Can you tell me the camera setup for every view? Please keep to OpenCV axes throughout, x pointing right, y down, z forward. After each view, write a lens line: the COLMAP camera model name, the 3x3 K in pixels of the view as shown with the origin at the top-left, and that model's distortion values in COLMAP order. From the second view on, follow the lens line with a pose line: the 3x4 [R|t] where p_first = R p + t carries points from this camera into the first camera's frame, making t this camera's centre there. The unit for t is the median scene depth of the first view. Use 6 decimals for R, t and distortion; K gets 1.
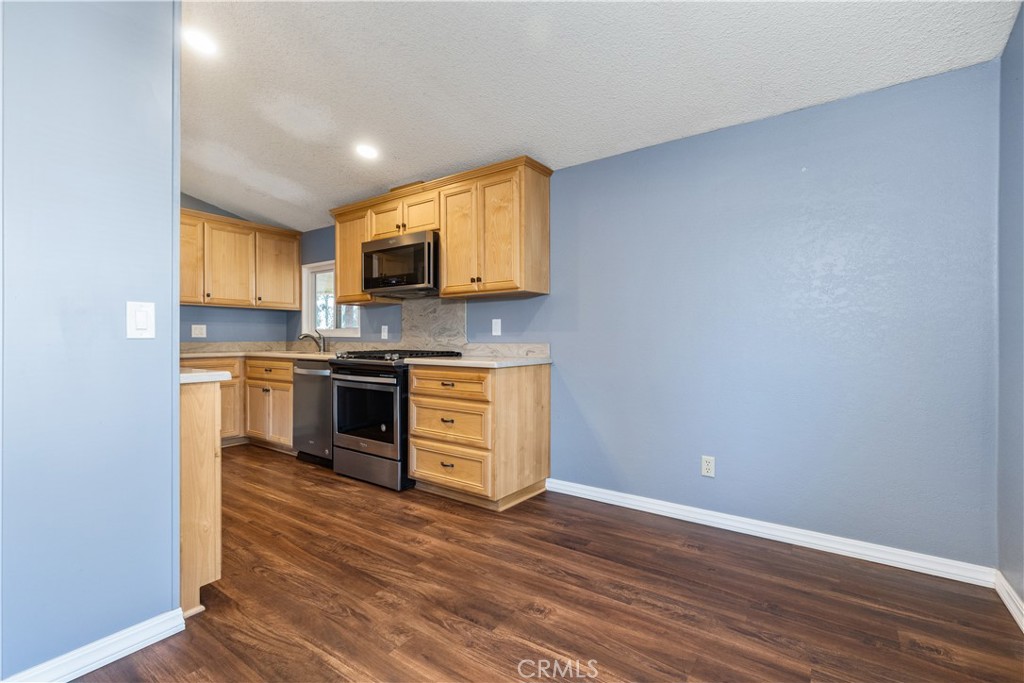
lens RADIAL K [[465.3, 0, 512.4], [0, 465.3, 344.7], [0, 0, 1]] dist [0.003211, -0.000208]
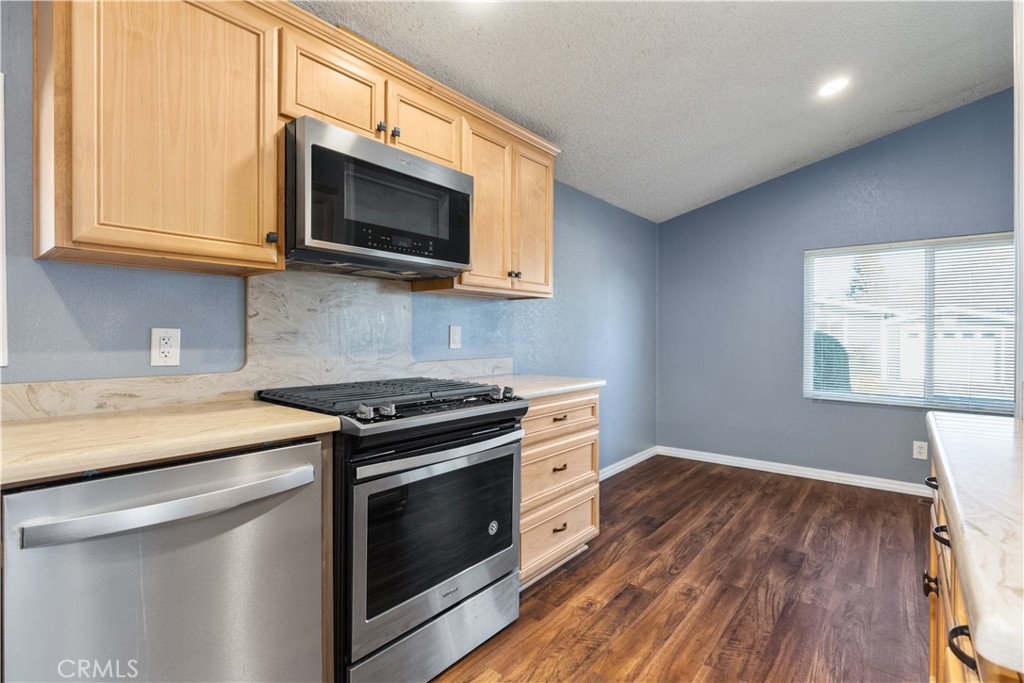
lens RADIAL K [[486.8, 0, 513.1], [0, 486.8, 340.5], [0, 0, 1]] dist [-0.000282, 0.000531]
pose [[0.052188, -0.013127, 0.998551, -1.184141], [0.008800, 0.999881, 0.012685, -0.063067], [-0.998599, 0.008126, 0.052297, 1.345803]]
